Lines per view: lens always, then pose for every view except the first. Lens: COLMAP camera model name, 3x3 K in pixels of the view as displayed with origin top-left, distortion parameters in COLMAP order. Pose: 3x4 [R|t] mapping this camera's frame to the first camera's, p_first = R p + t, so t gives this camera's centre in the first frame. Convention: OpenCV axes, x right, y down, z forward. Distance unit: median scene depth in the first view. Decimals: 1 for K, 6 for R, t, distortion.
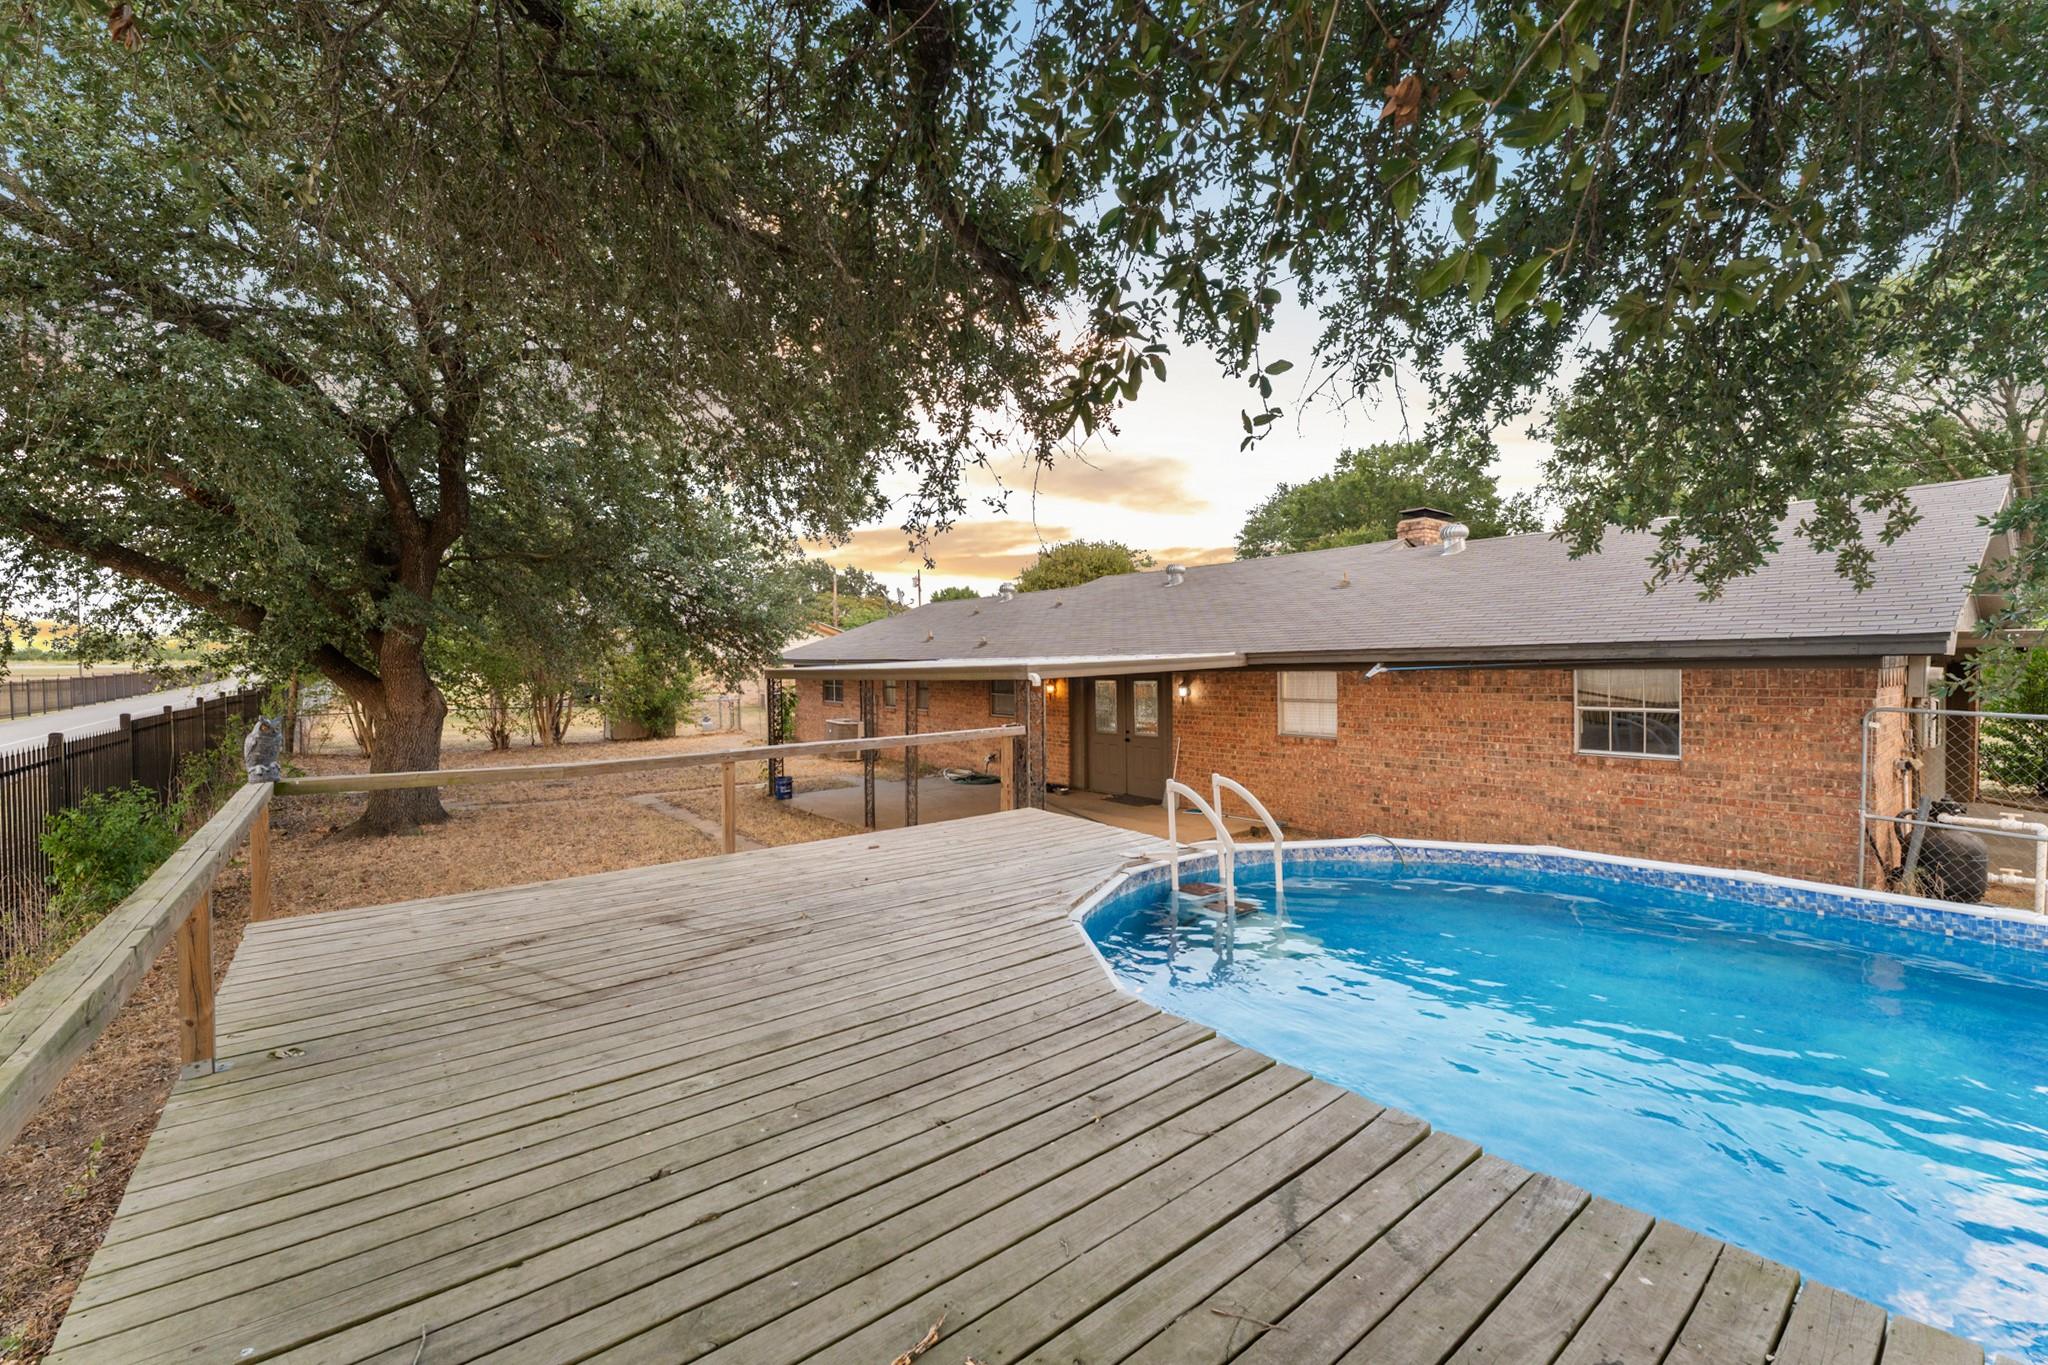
lens RADIAL K [[836.6, 0, 1015.9], [0, 836.6, 672.4], [0, 0, 1]] dist [-0.001310, -0.000323]
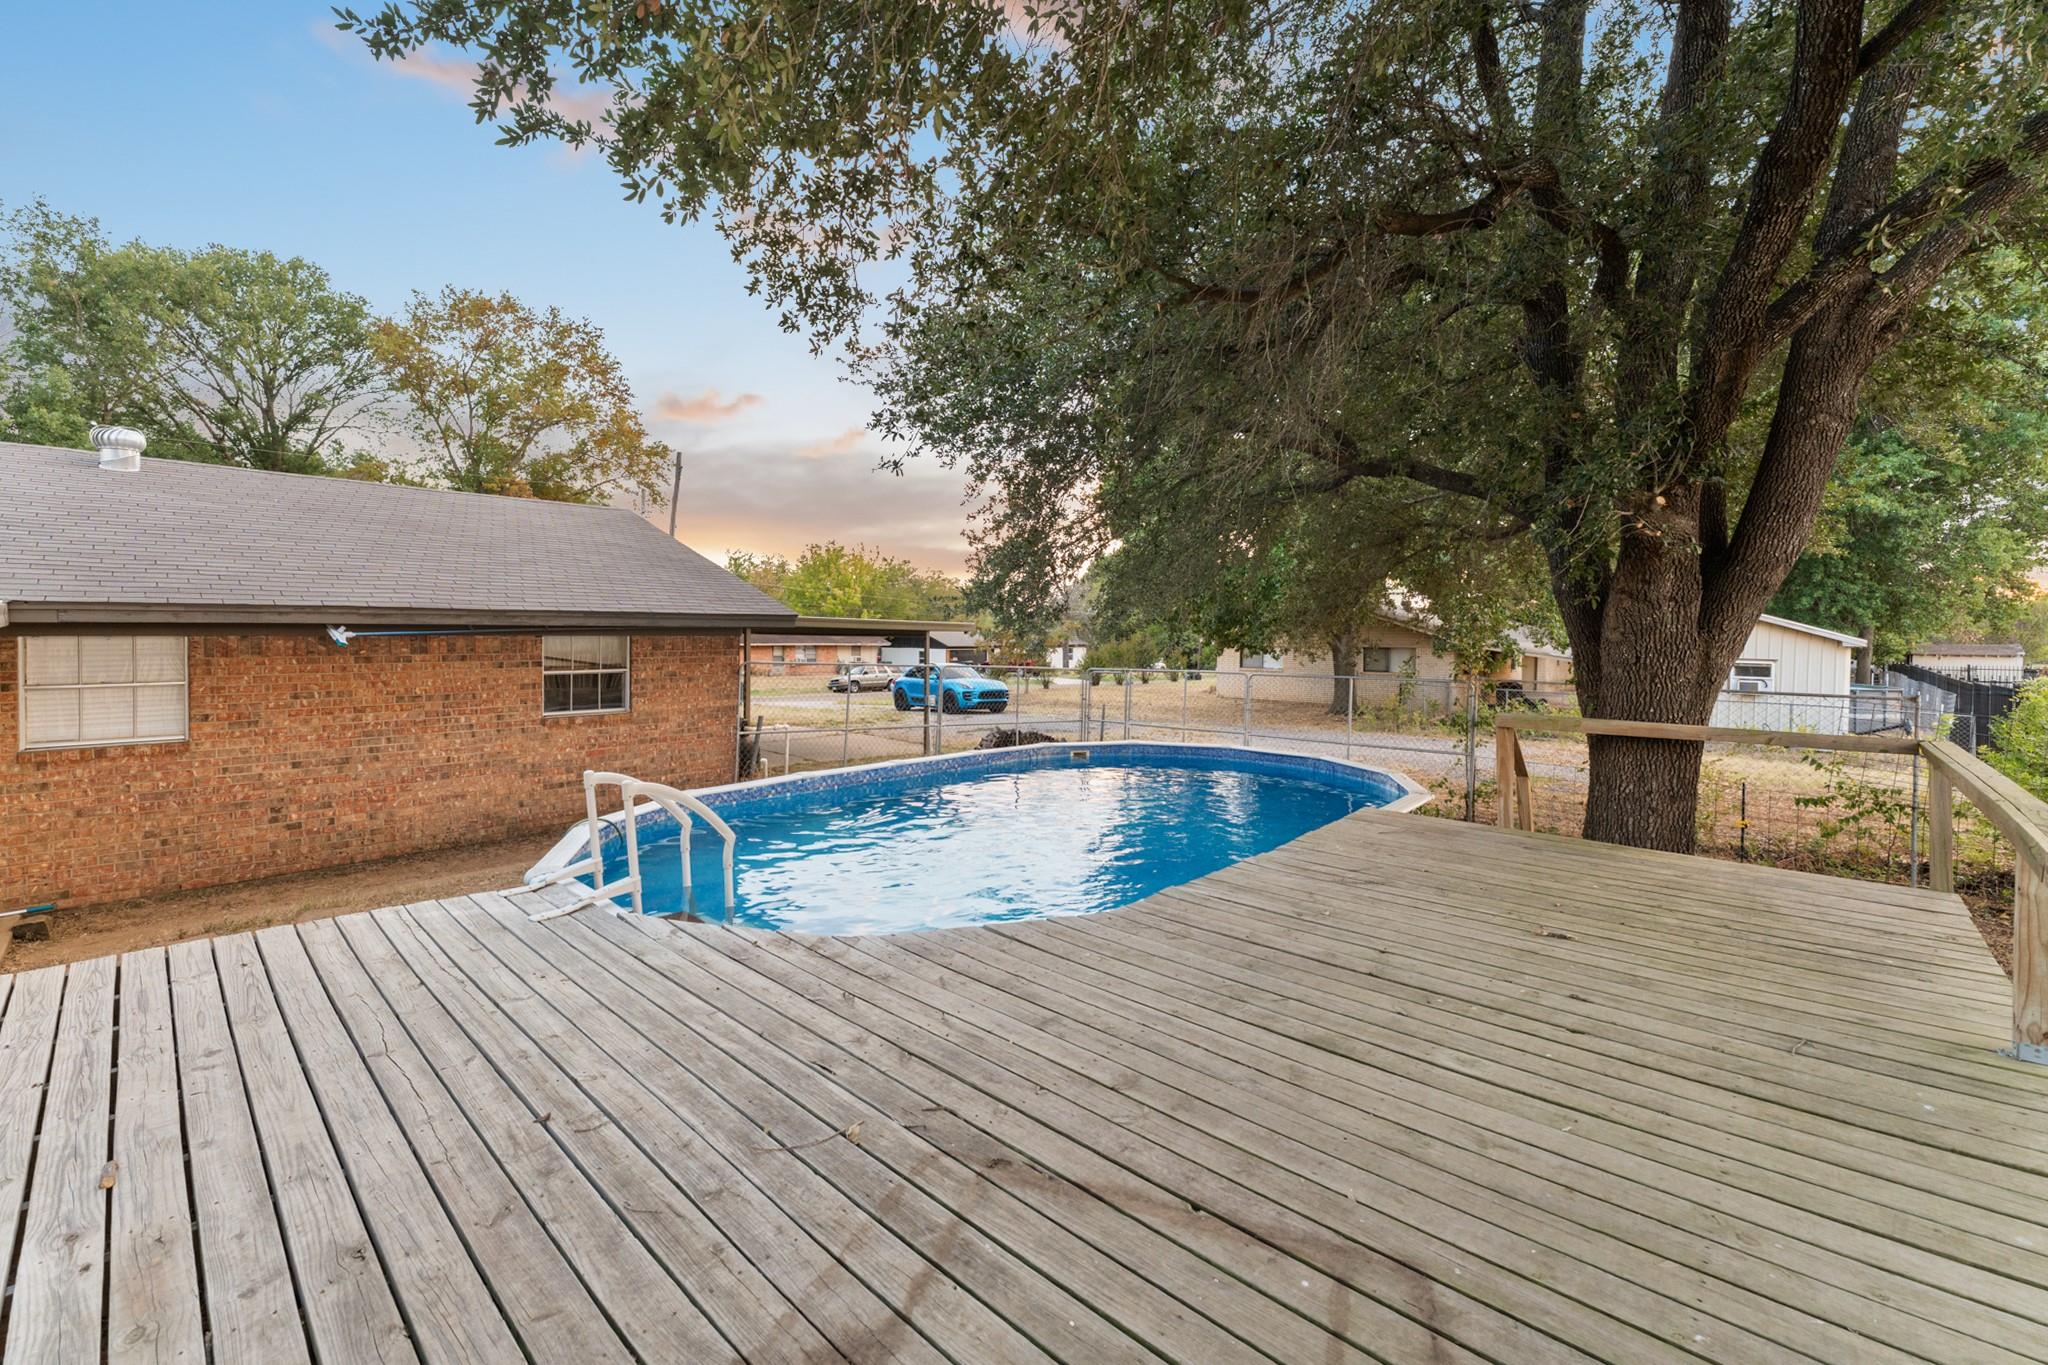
lens RADIAL K [[836.6, 0, 1015.9], [0, 836.6, 672.4], [0, 0, 1]] dist [-0.001310, -0.000323]
pose [[-0.149787, -0.036694, 0.988037, -0.448544], [0.001927, 0.999298, 0.037404, 0.004614], [-0.988716, 0.007507, -0.149611, 0.594799]]
